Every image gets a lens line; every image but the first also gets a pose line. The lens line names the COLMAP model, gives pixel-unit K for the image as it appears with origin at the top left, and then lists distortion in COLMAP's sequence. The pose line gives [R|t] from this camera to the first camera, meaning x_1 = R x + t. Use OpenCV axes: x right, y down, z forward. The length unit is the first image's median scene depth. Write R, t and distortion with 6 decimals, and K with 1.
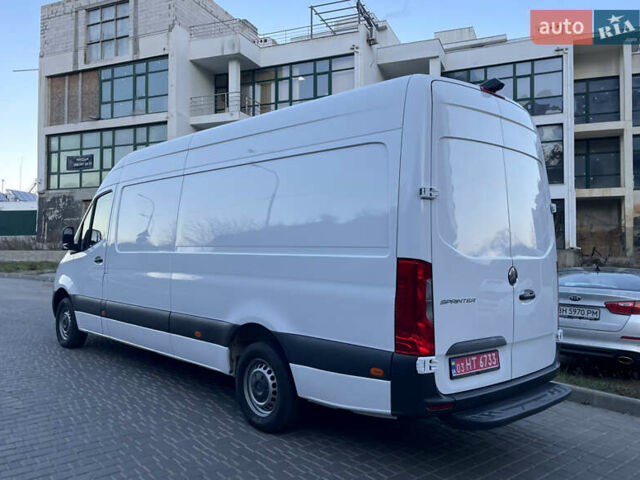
lens RADIAL K [[545.1, 0, 319.9], [0, 545.1, 258.1], [0, 0, 1]] dist [0.035700, -0.017422]
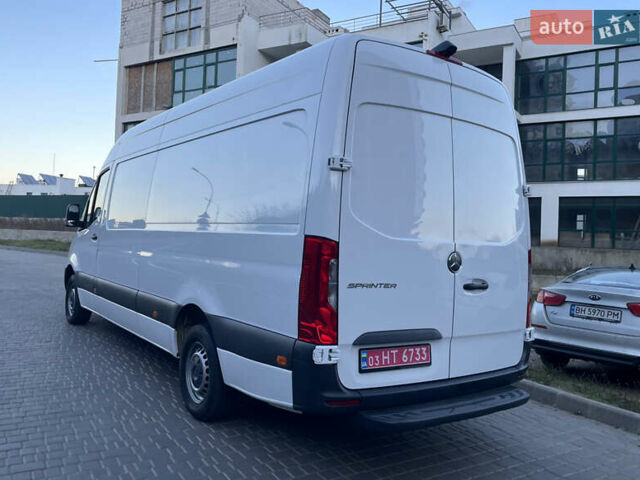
lens RADIAL K [[549.3, 0, 340.8], [0, 549.3, 248.0], [0, 0, 1]] dist [0.031564, -0.005292]
pose [[0.992997, 0.034753, -0.112914, 0.222254], [-0.035593, 0.999352, -0.005433, 0.017351], [0.112652, 0.009414, 0.993590, 0.074496]]
